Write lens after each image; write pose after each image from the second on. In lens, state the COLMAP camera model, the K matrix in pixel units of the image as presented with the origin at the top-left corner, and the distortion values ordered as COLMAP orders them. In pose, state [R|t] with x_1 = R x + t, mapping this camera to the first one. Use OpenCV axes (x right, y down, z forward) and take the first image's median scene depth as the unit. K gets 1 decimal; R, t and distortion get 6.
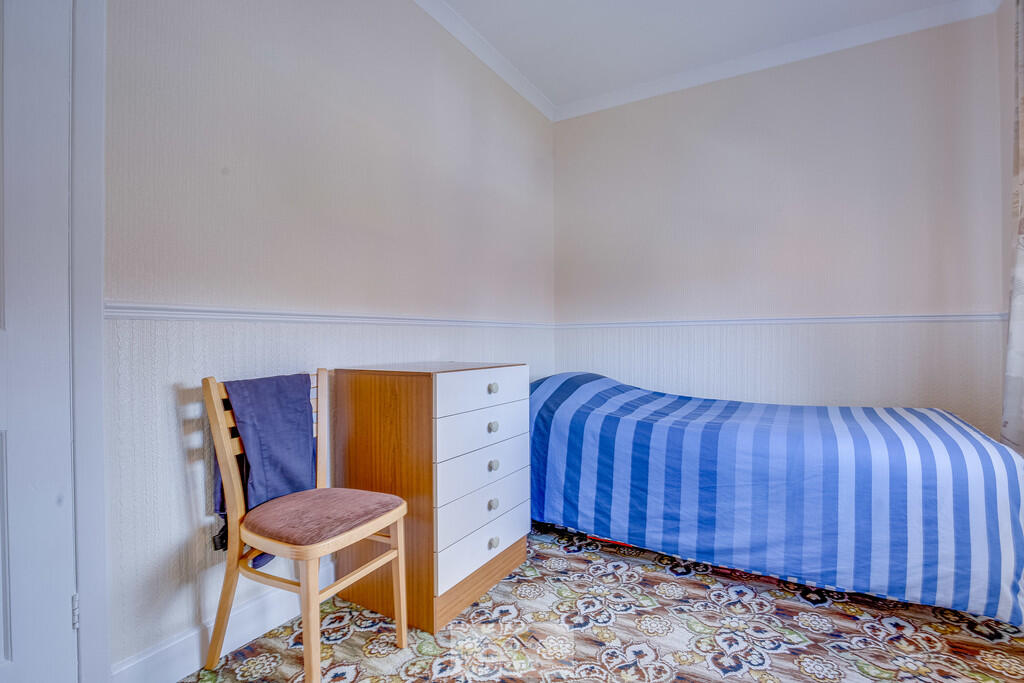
lens RADIAL K [[490.1, 0, 511.8], [0, 490.1, 334.2], [0, 0, 1]] dist [-0.015371, 0.000255]
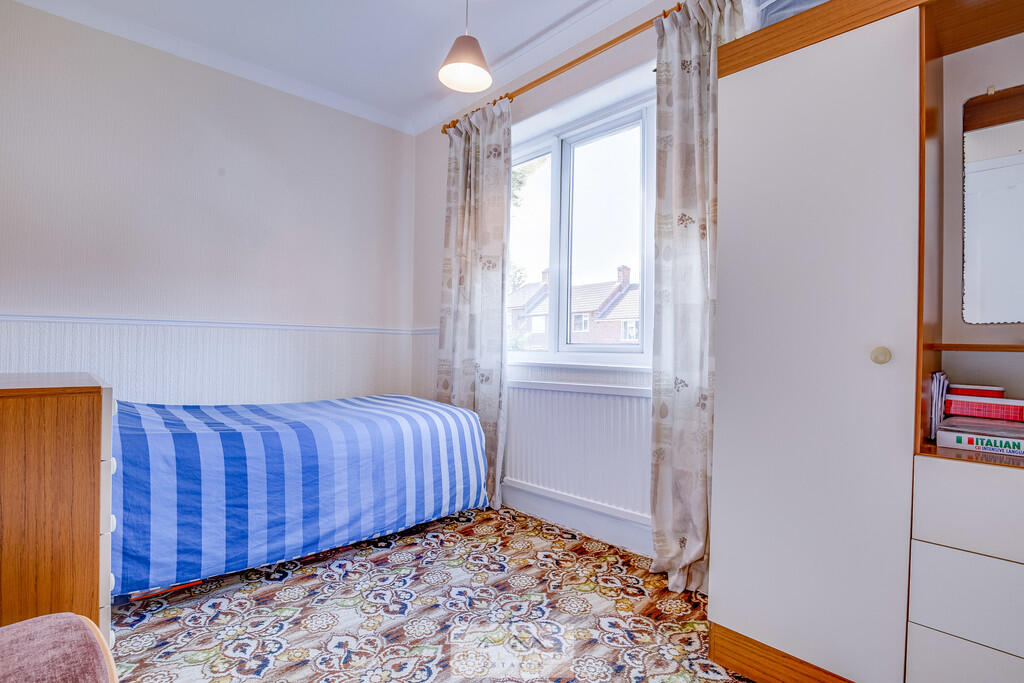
lens RADIAL K [[491.6, 0, 512.0], [0, 491.6, 341.5], [0, 0, 1]] dist [-0.026989, 0.000981]
pose [[0.284213, 0.023768, 0.958467, -0.480645], [-0.025891, 0.999518, -0.017108, 0.017059], [-0.958412, -0.019954, 0.284691, 0.283266]]
